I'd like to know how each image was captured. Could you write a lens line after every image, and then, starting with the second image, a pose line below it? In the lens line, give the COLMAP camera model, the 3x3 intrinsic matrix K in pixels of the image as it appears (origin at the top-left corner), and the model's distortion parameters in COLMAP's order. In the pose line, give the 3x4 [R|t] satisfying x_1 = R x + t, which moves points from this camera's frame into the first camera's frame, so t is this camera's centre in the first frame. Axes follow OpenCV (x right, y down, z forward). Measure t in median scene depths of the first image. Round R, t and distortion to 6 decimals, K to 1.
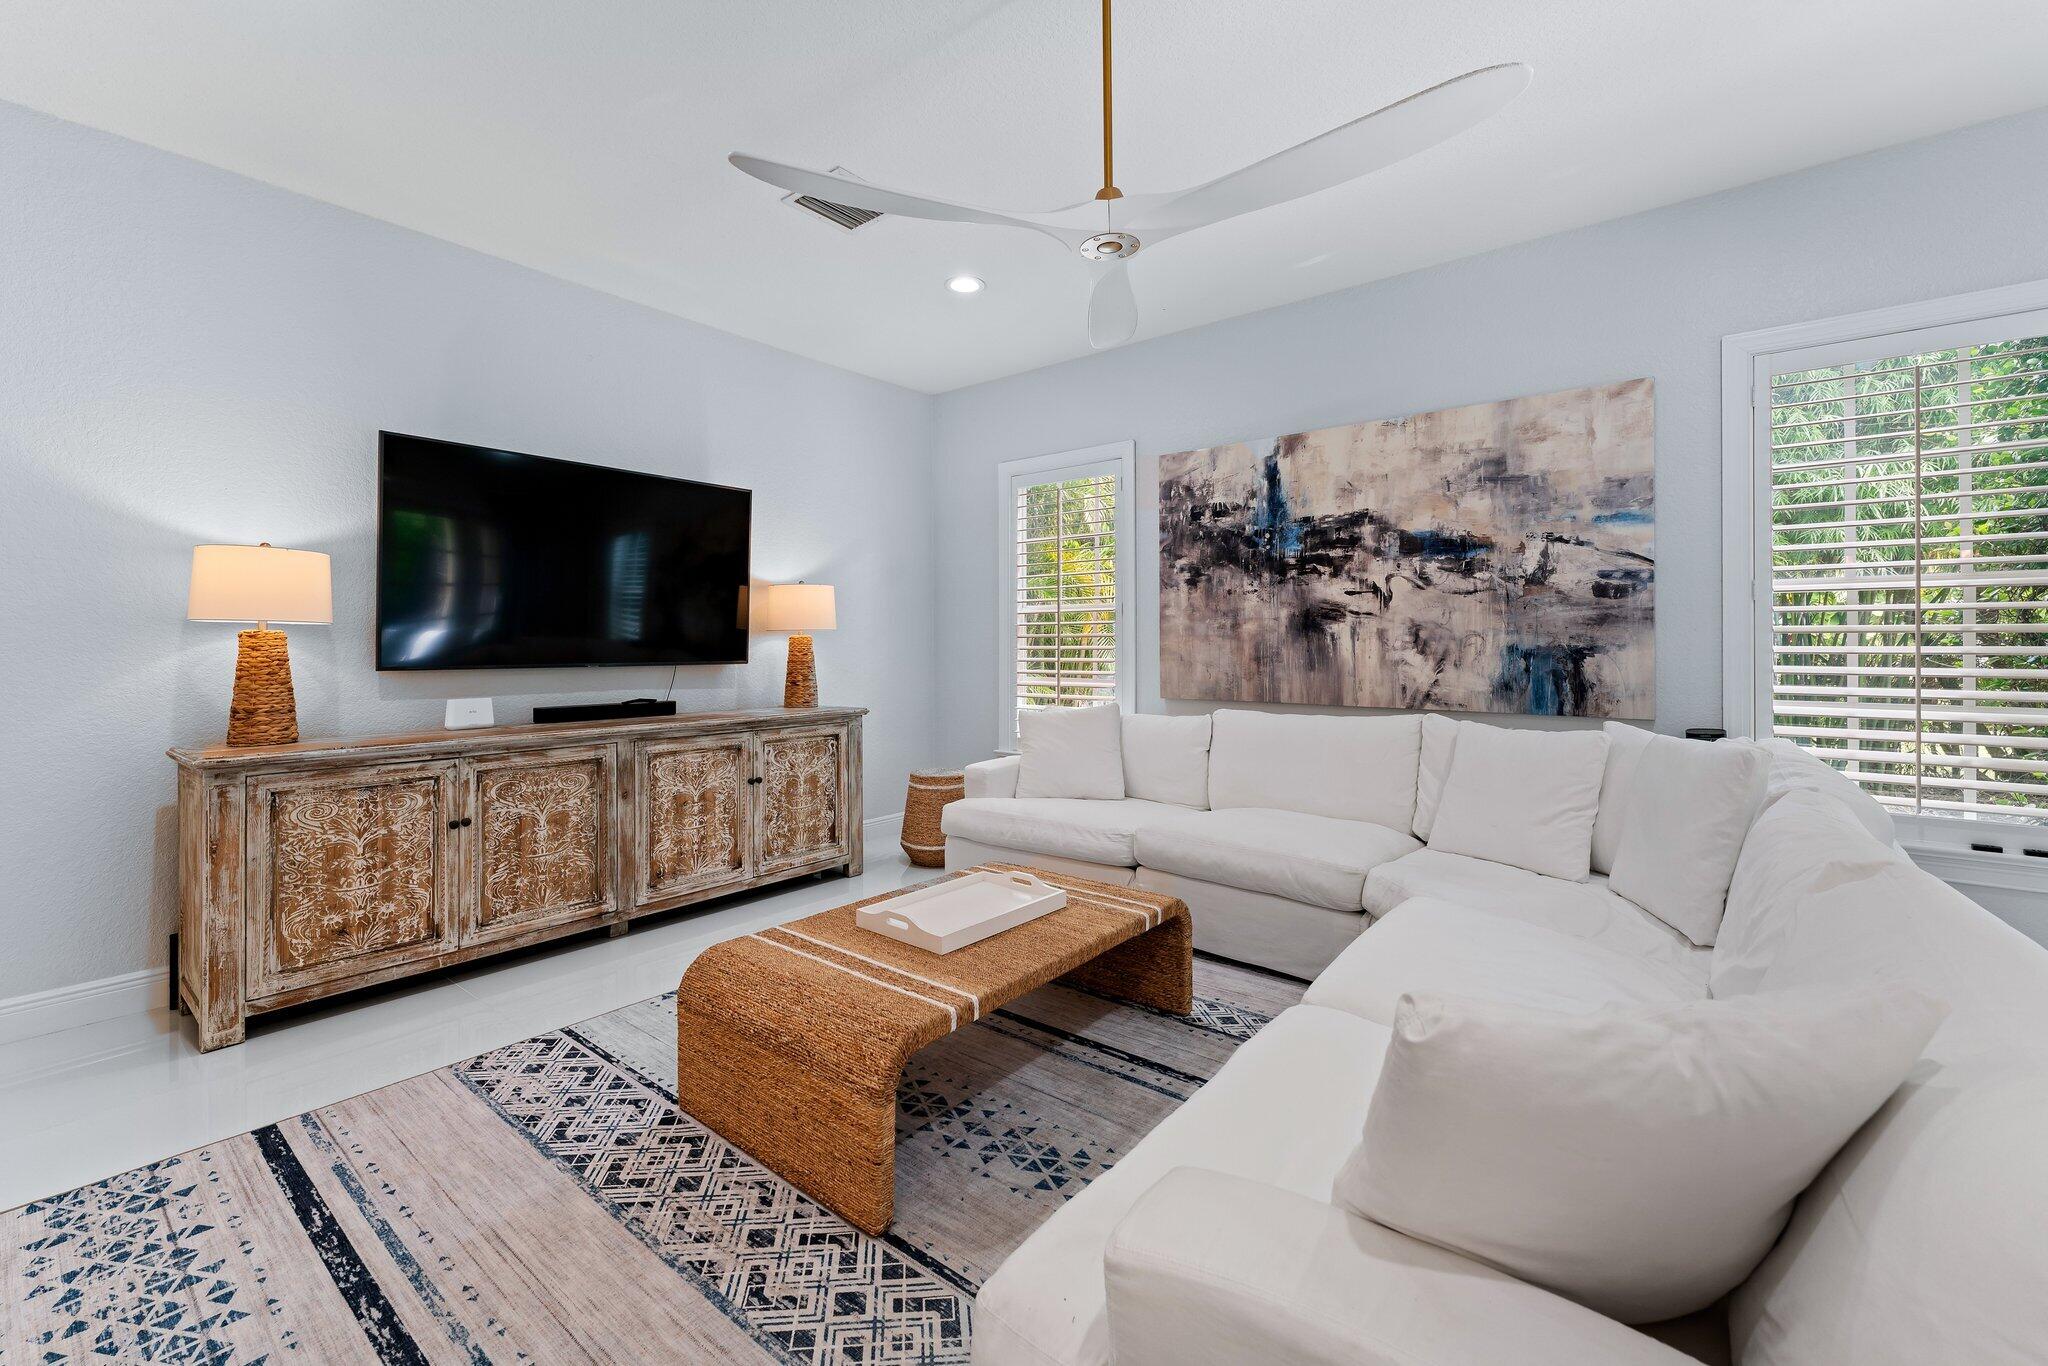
lens RADIAL K [[850.5, 0, 1033.0], [0, 850.5, 638.0], [0, 0, 1]] dist [0.001762, -0.000276]
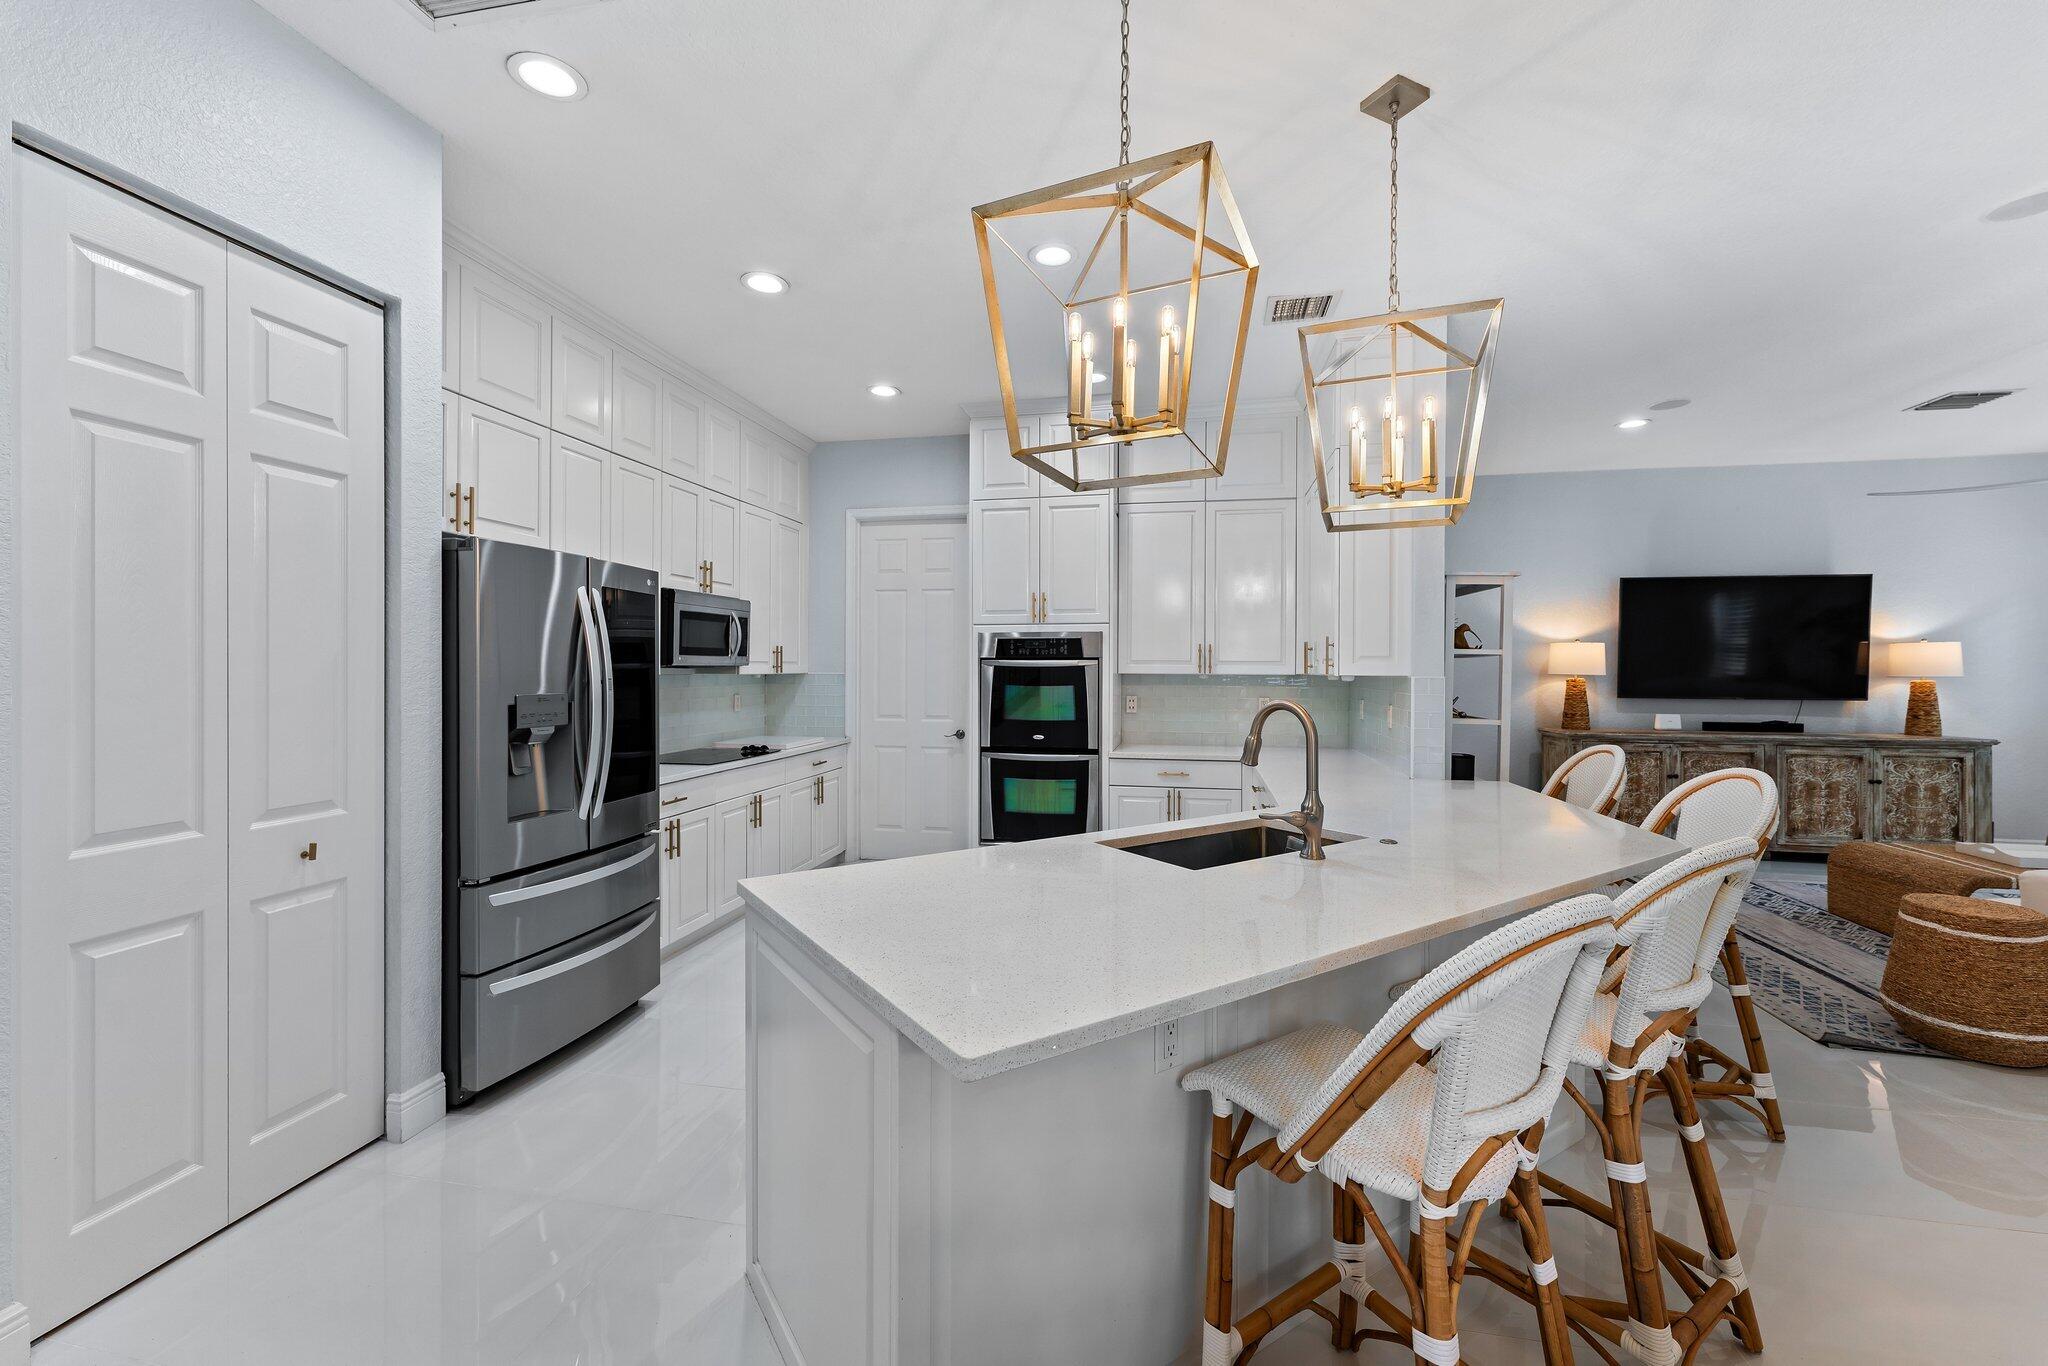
lens RADIAL K [[838.1, 0, 1015.3], [0, 838.1, 669.9], [0, 0, 1]] dist [0.001899, 0.000583]
pose [[0.447841, 0.007483, -0.894082, 0.319487], [0.002057, 0.999954, 0.009399, -0.042906], [0.894111, -0.006048, 0.447804, -1.025976]]
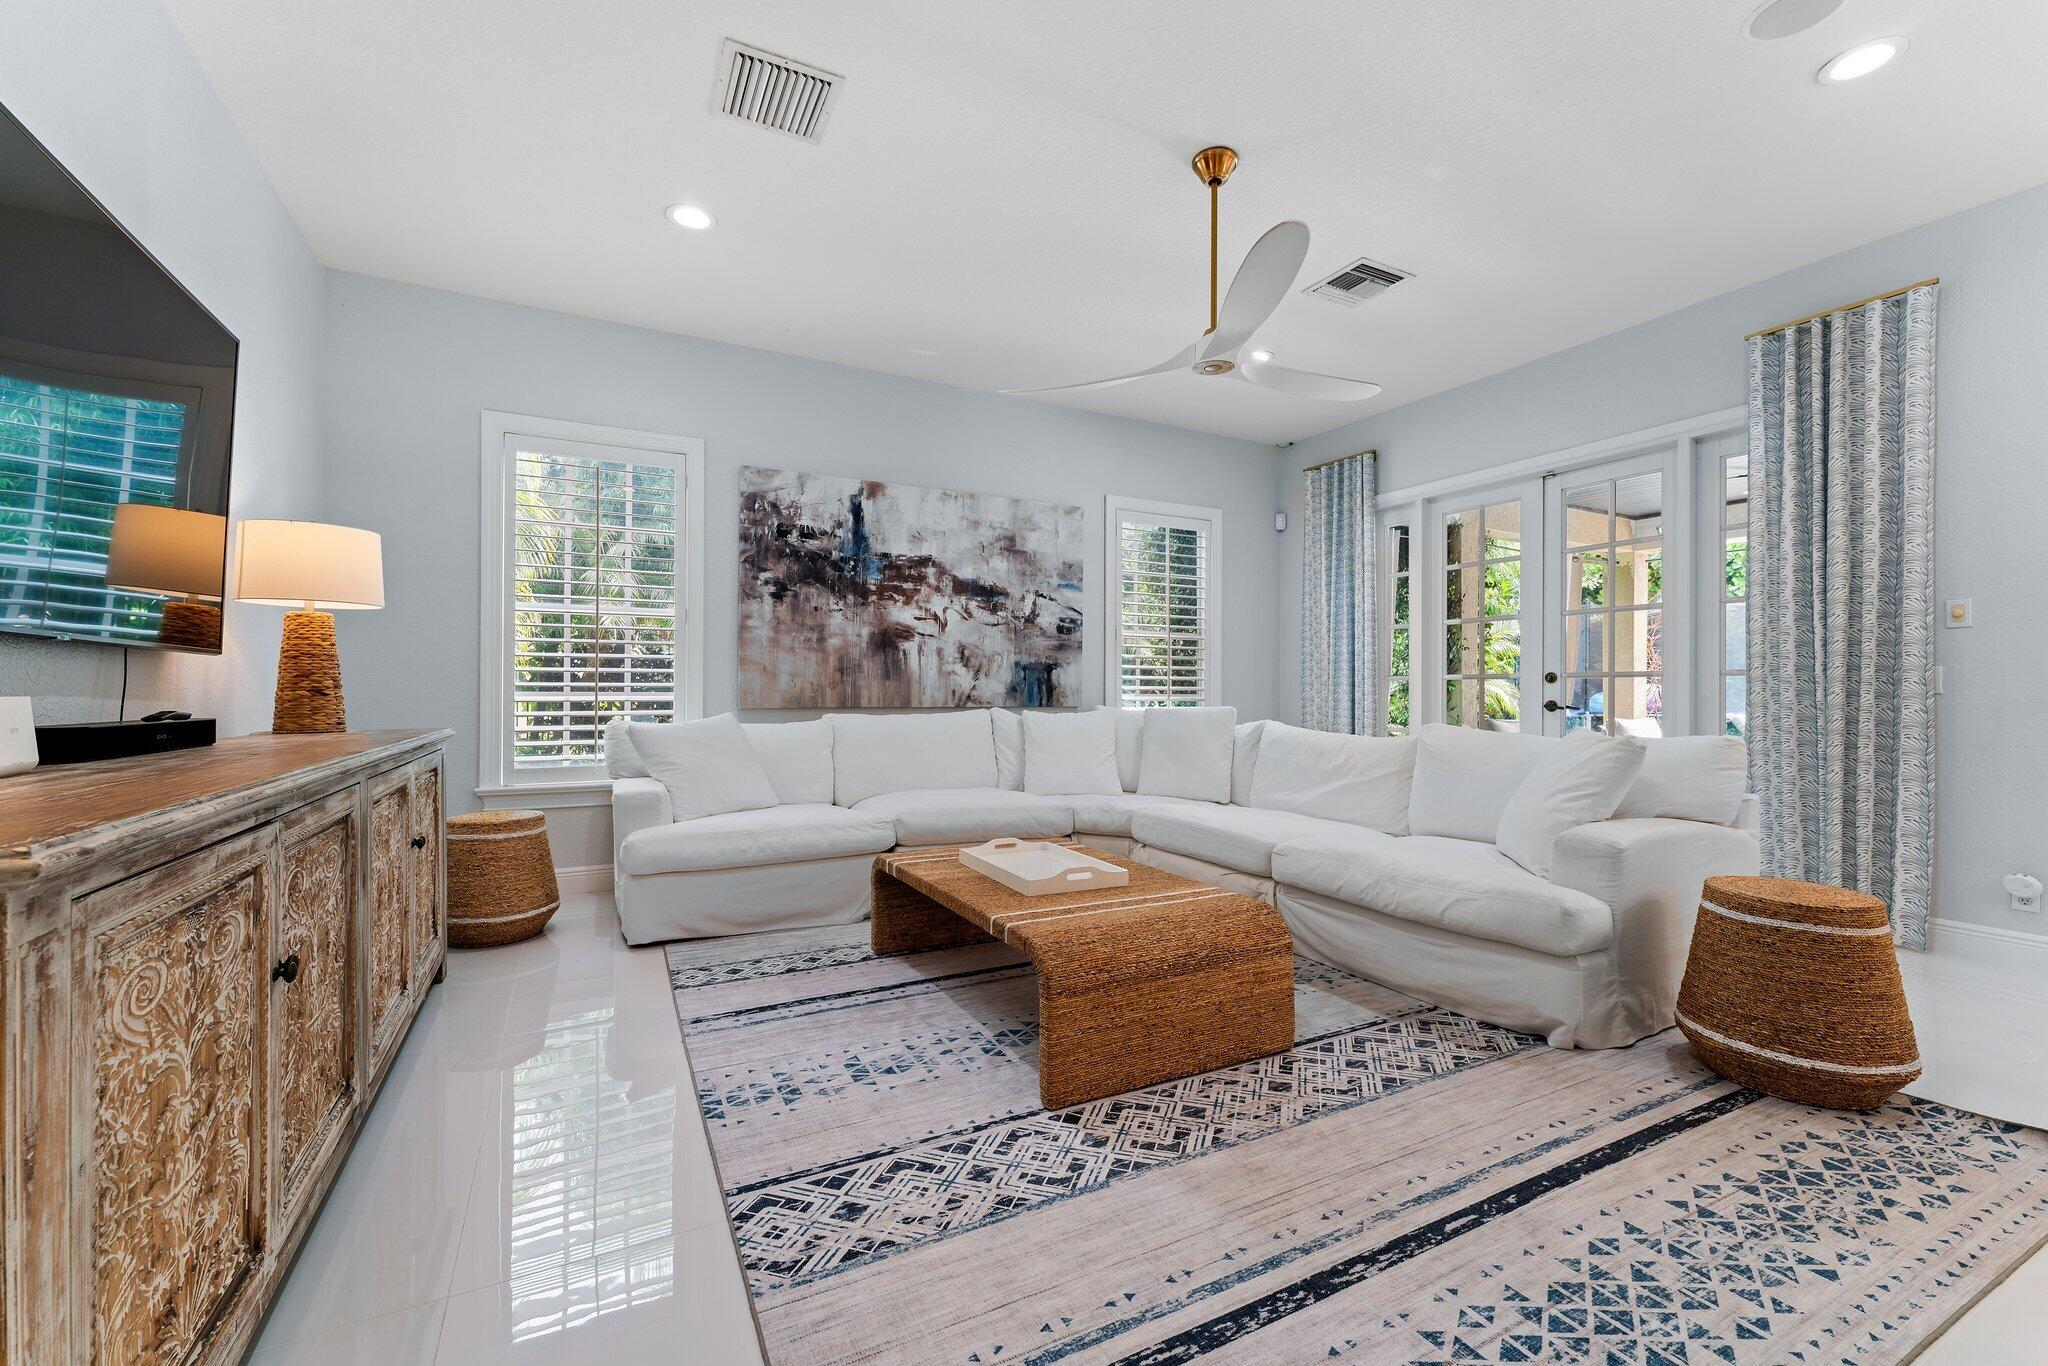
lens RADIAL K [[826.0, 0, 989.1], [0, 826.0, 679.5], [0, 0, 1]] dist [0.000439, -0.000050]
pose [[0.418040, 0.019070, 0.908229, -0.747973], [-0.010552, 0.999814, -0.016136, 0.060762], [-0.908368, -0.002838, 0.418163, 0.409708]]
